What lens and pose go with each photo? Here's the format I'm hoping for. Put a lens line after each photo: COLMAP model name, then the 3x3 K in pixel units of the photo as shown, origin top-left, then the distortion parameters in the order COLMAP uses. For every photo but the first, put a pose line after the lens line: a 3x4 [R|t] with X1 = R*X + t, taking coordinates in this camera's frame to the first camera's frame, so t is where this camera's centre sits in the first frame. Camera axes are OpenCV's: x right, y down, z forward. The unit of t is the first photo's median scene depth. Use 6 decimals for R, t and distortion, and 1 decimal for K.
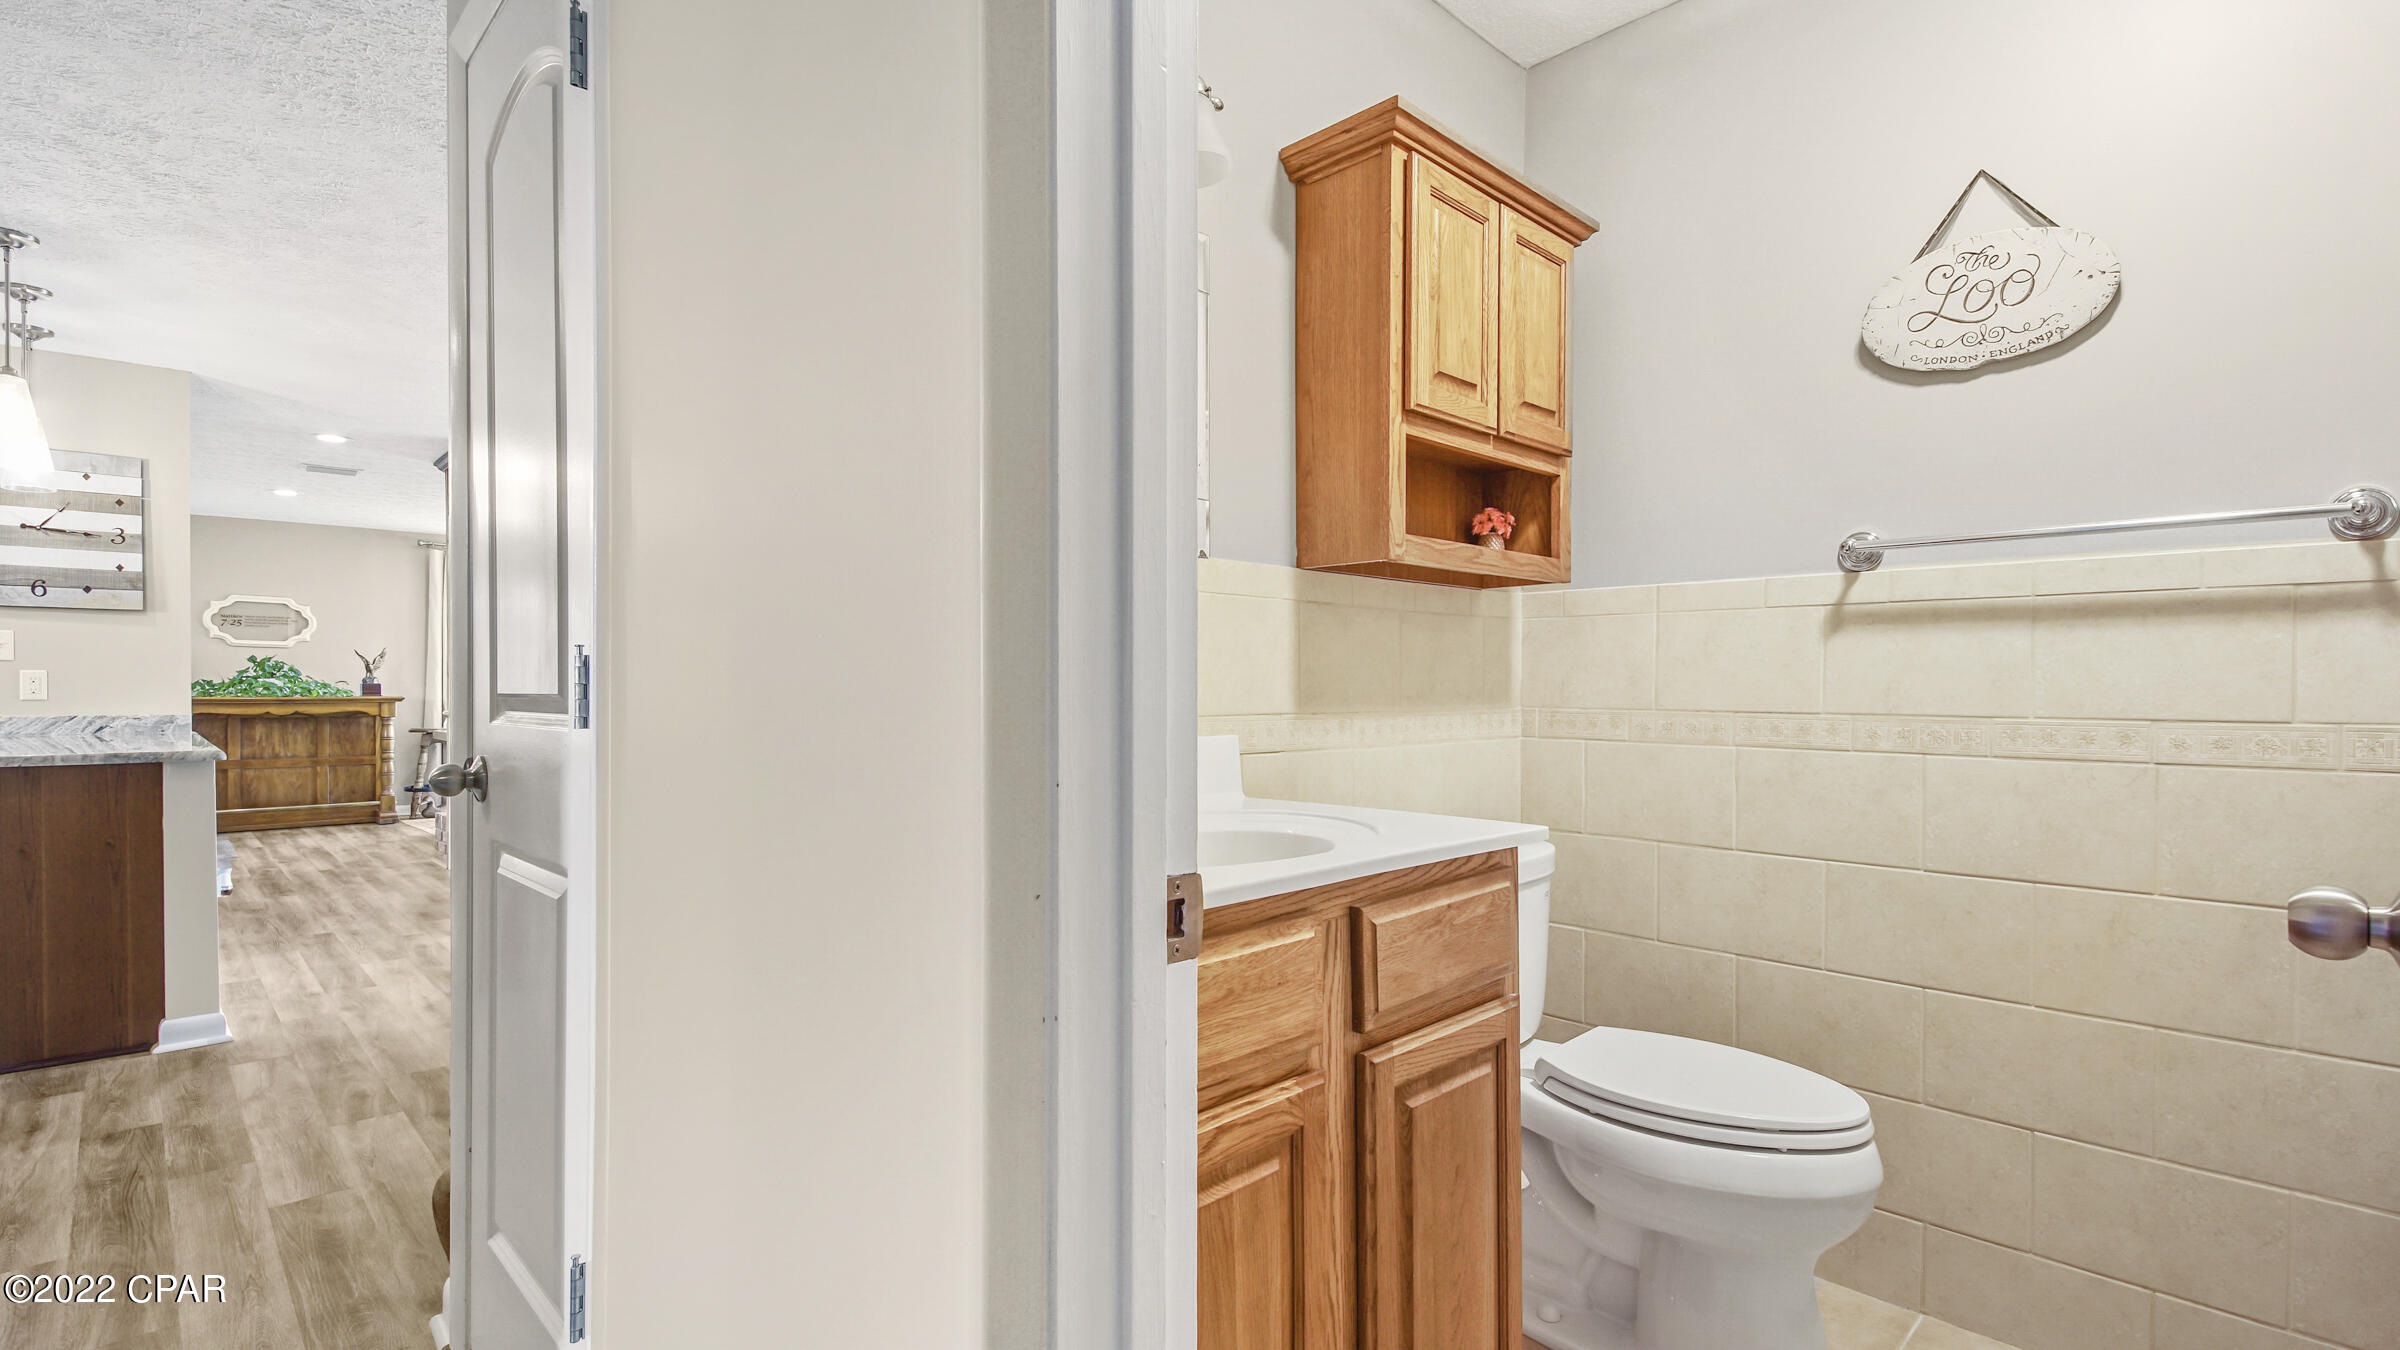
lens RADIAL K [[1092.6, 0, 1194.0], [0, 1092.6, 696.2], [0, 0, 1]] dist [0.042480, -0.024614]
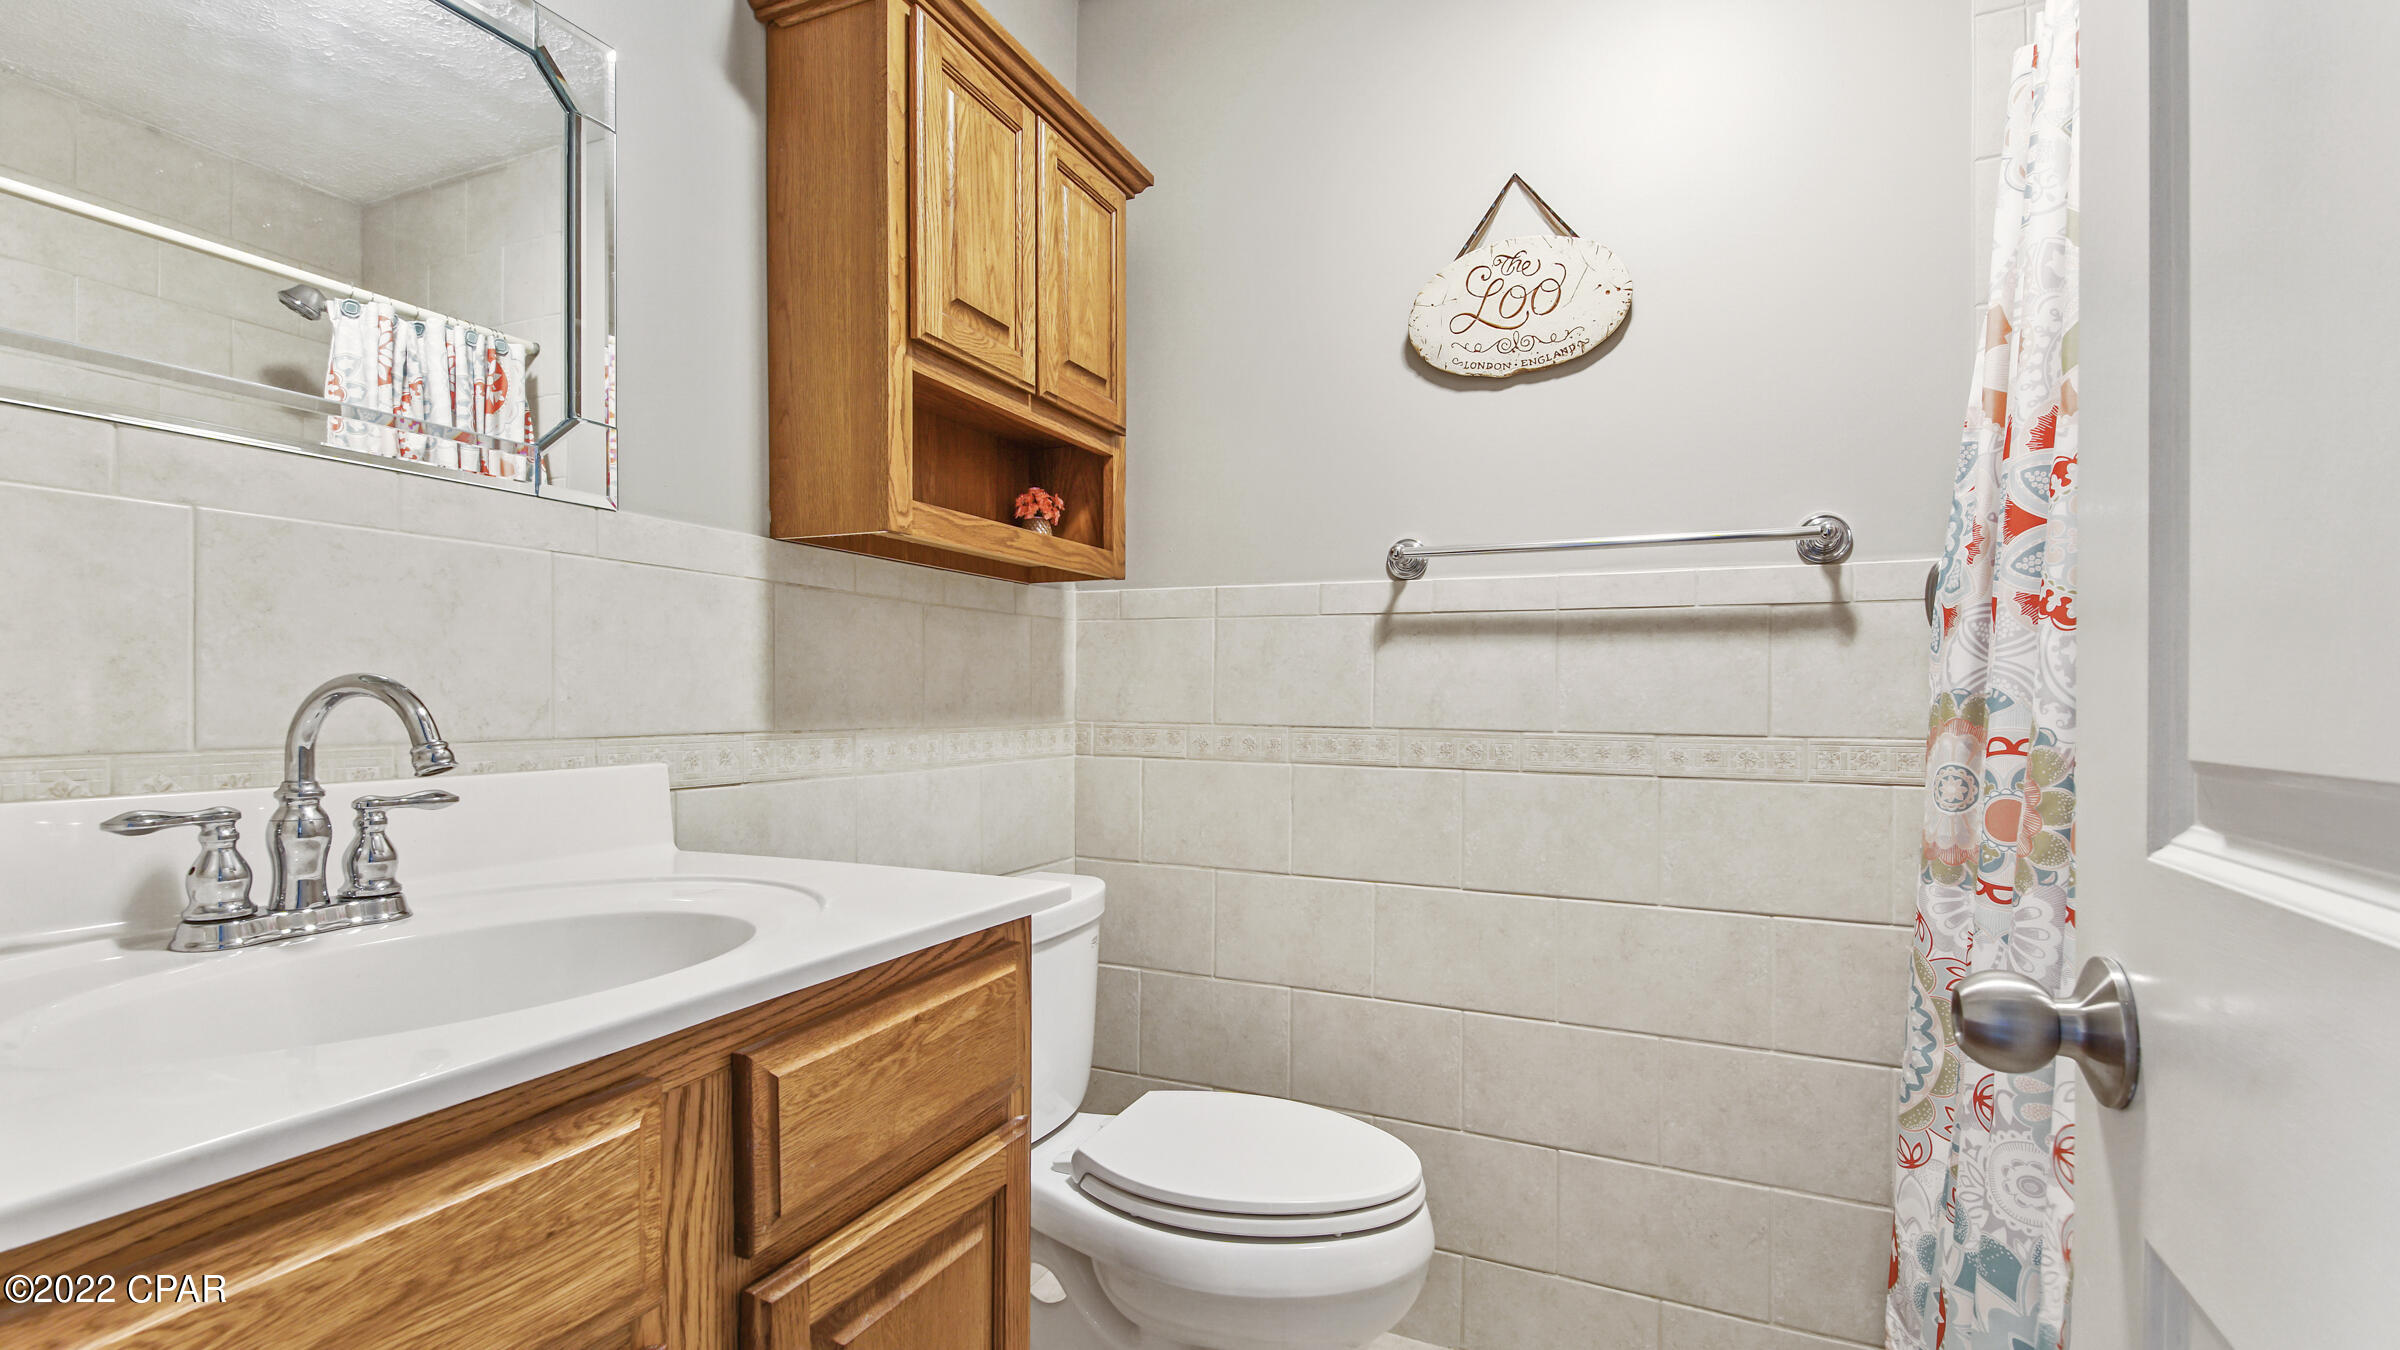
lens RADIAL K [[1066.2, 0, 1191.1], [0, 1066.2, 694.5], [0, 0, 1]] dist [0.030292, -0.020090]
pose [[0.934844, 0.006754, 0.354996, 0.110134], [-0.002794, 0.999928, -0.011667, -0.002149], [-0.355049, 0.009915, 0.934795, 0.224723]]
